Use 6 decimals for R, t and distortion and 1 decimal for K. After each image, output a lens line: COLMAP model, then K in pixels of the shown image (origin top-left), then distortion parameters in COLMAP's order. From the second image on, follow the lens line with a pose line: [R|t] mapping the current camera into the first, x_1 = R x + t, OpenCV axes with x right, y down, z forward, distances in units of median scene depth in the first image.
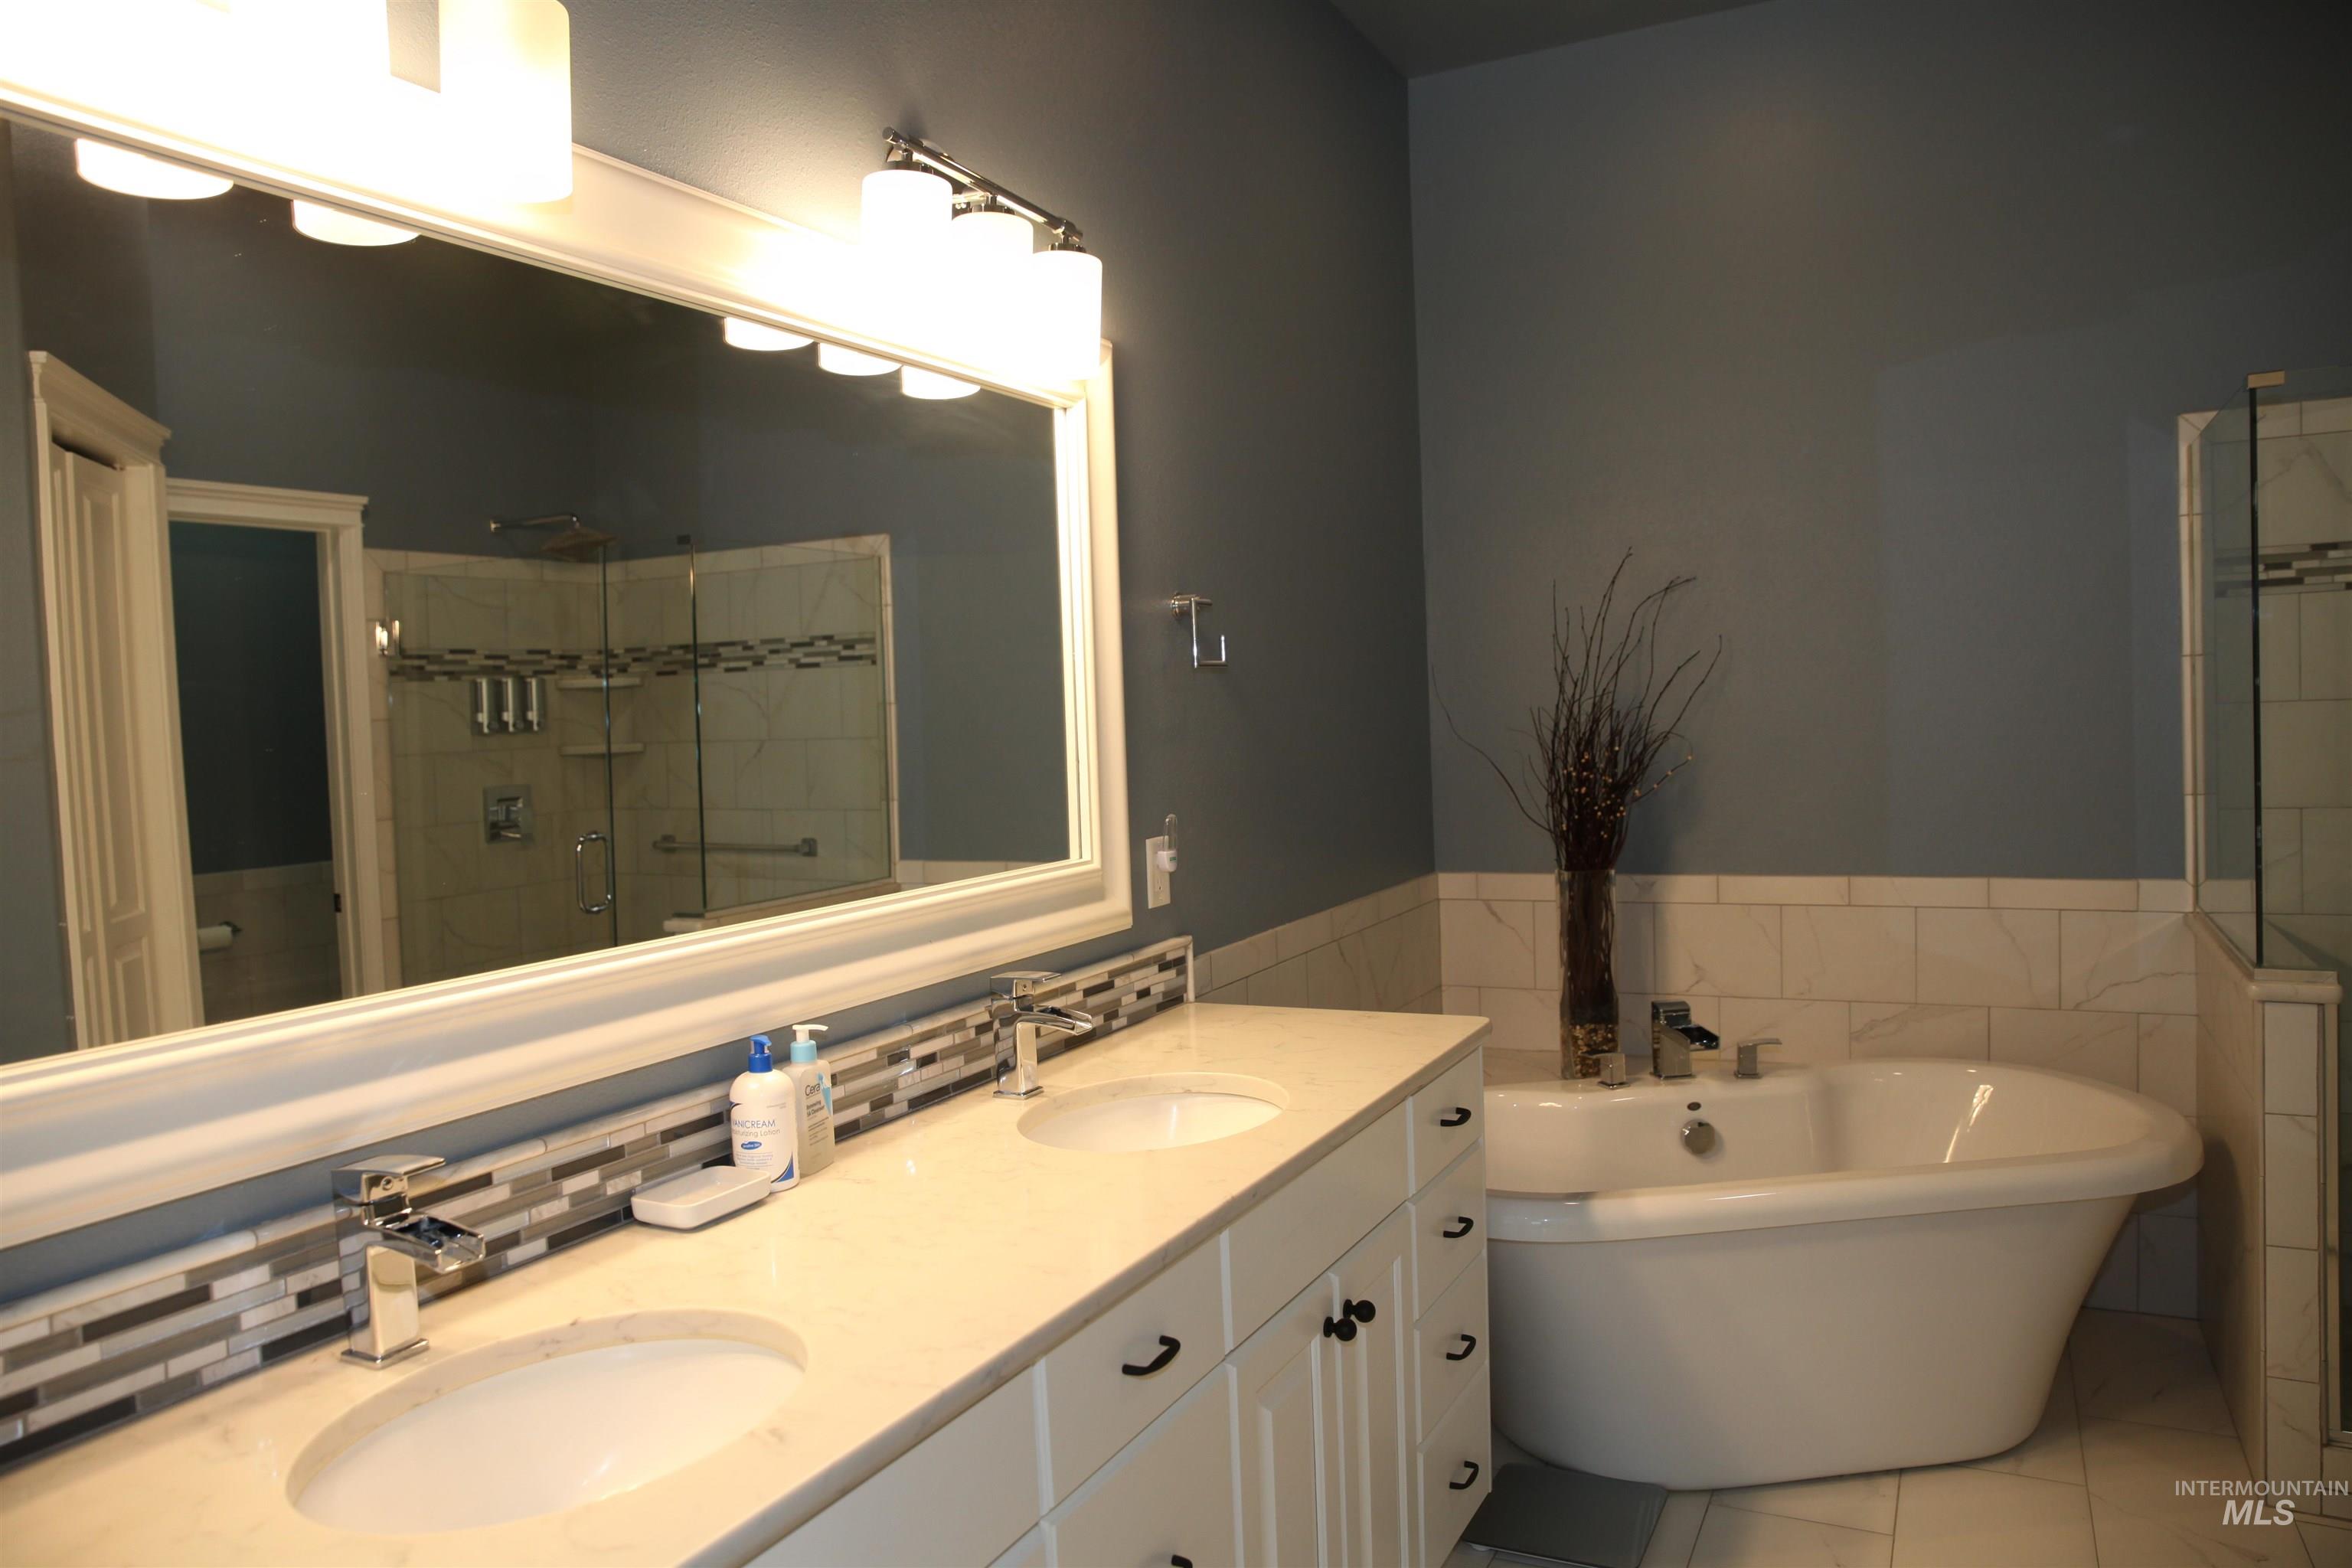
lens RADIAL K [[1603.8, 0, 1176.0], [0, 1603.8, 784.0], [0, 0, 1]] dist [-0.107263, 0.077357]
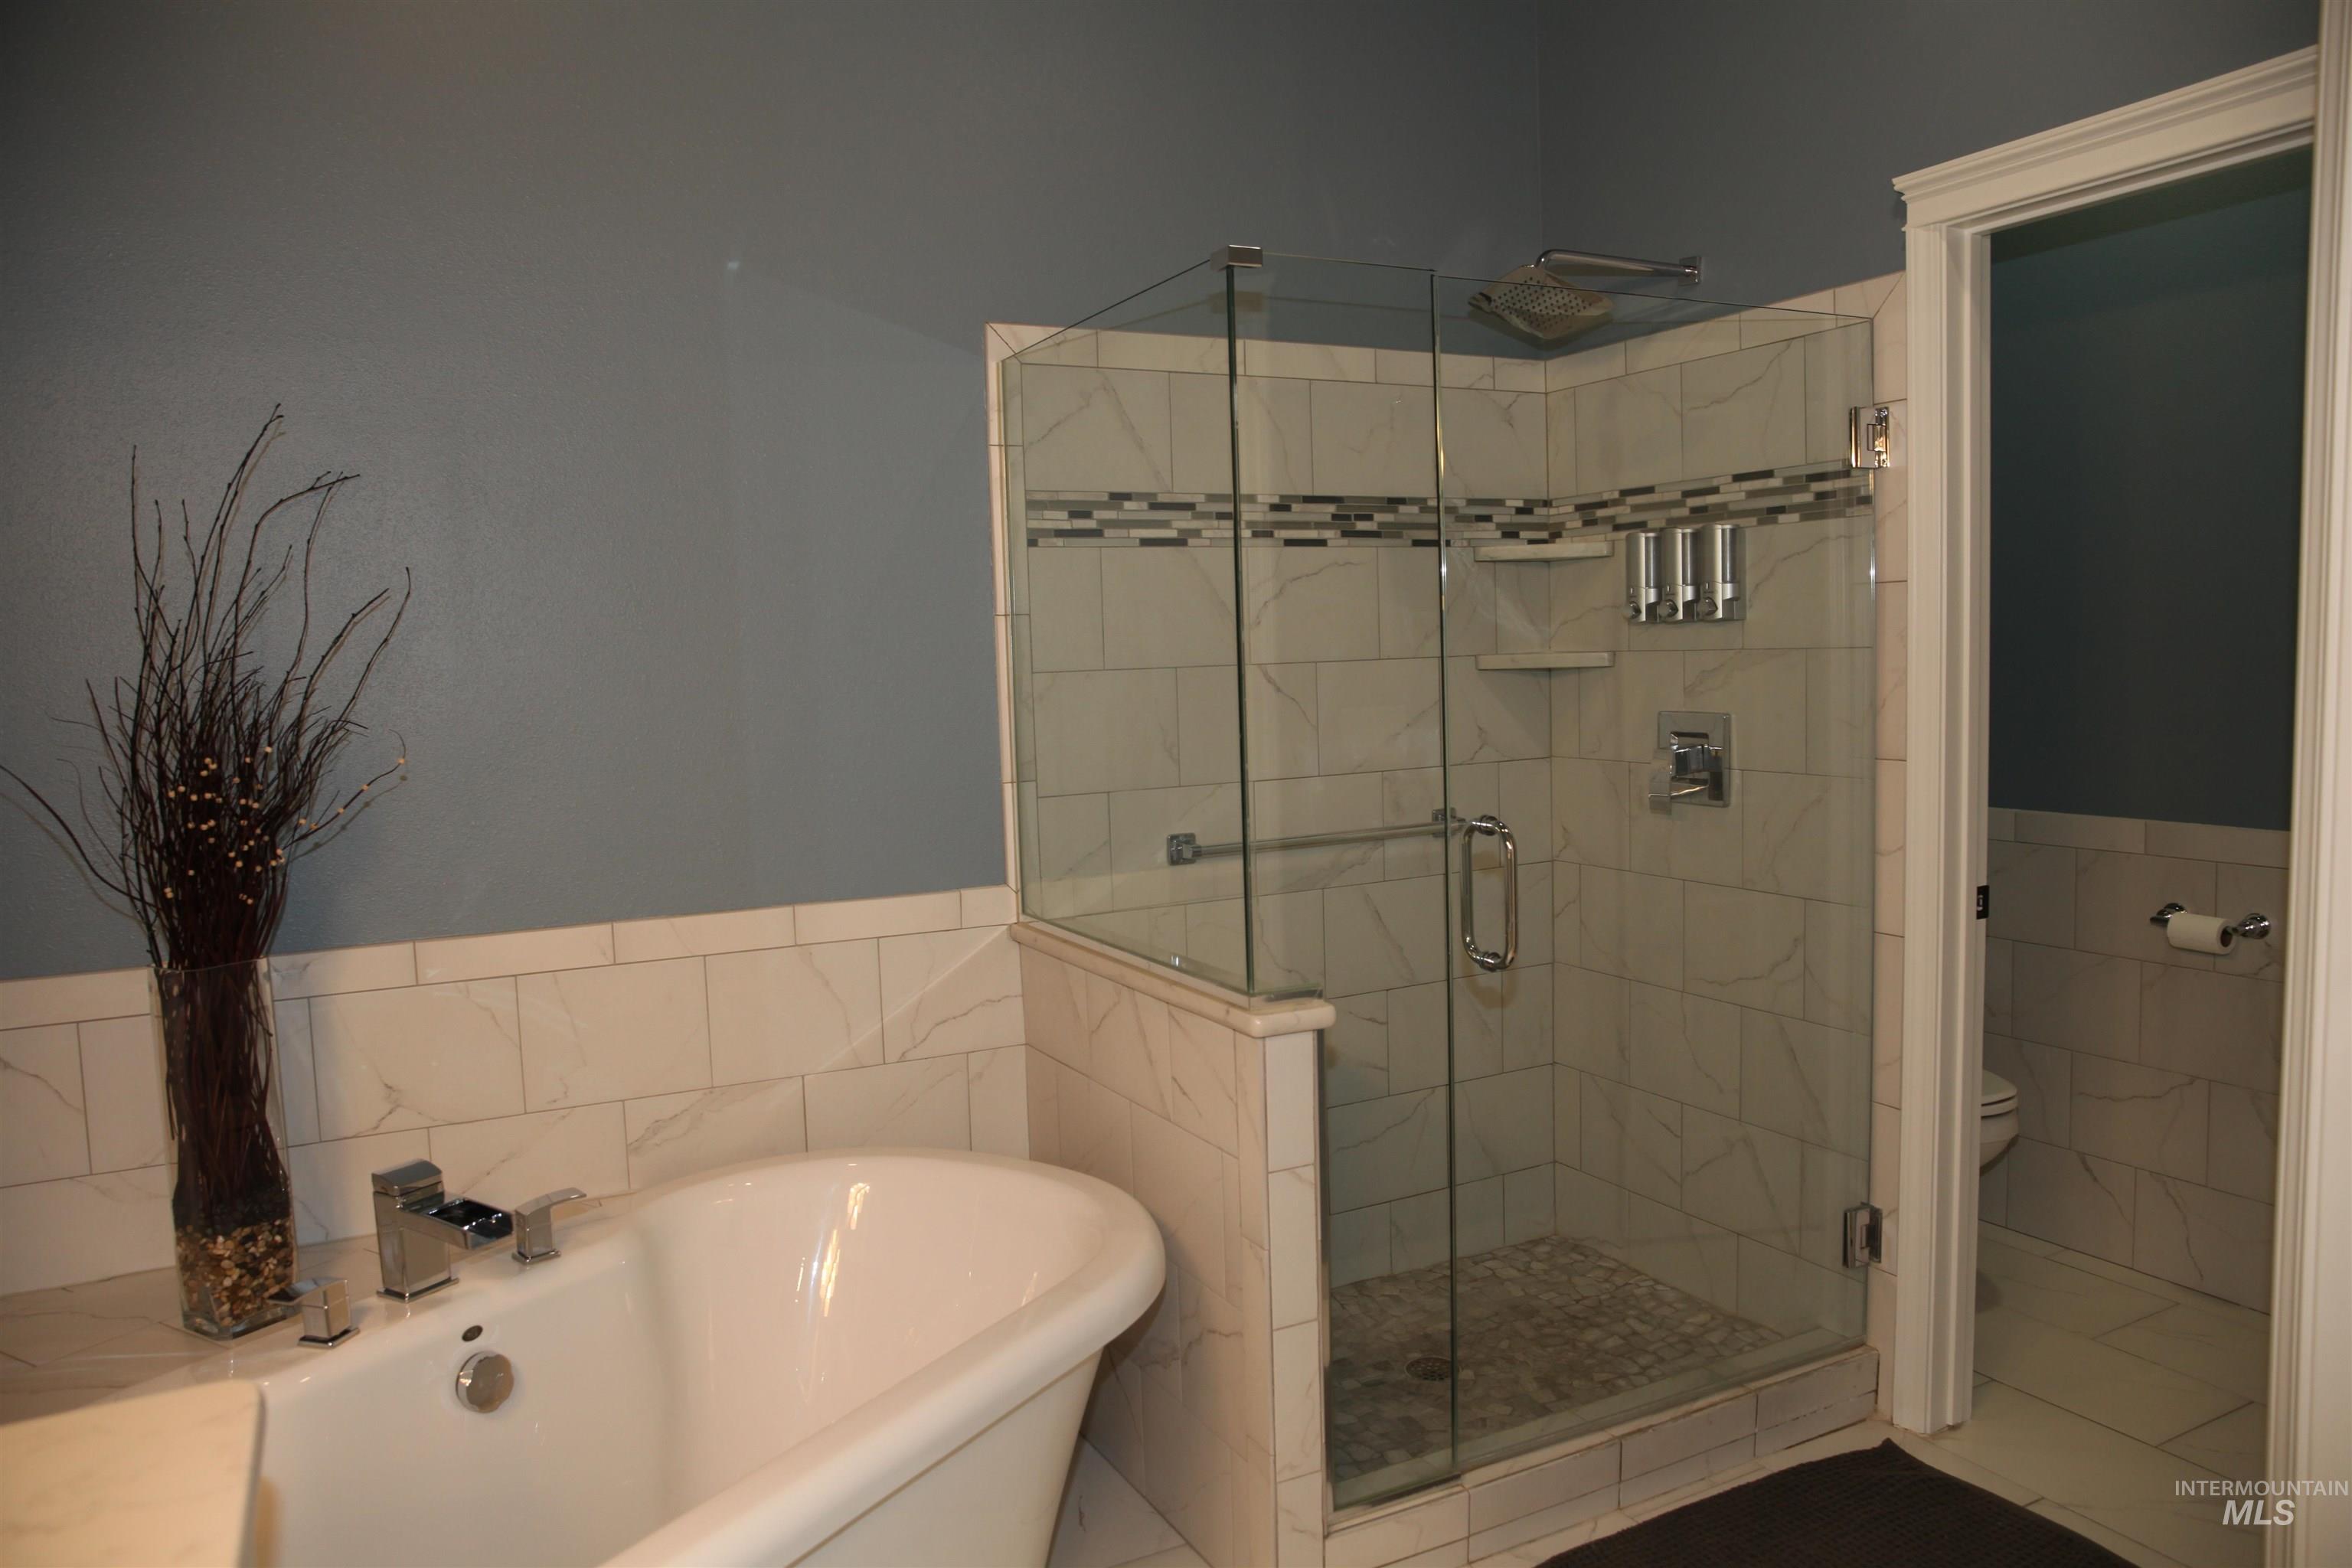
lens RADIAL K [[1603.8, 0, 1176.0], [0, 1603.8, 784.0], [0, 0, 1]] dist [-0.107263, 0.077357]
pose [[0.579812, -0.046727, 0.813409, 0.006689], [0.043965, 0.998694, 0.026033, -0.010463], [-0.813563, 0.020667, 0.581109, 0.420243]]
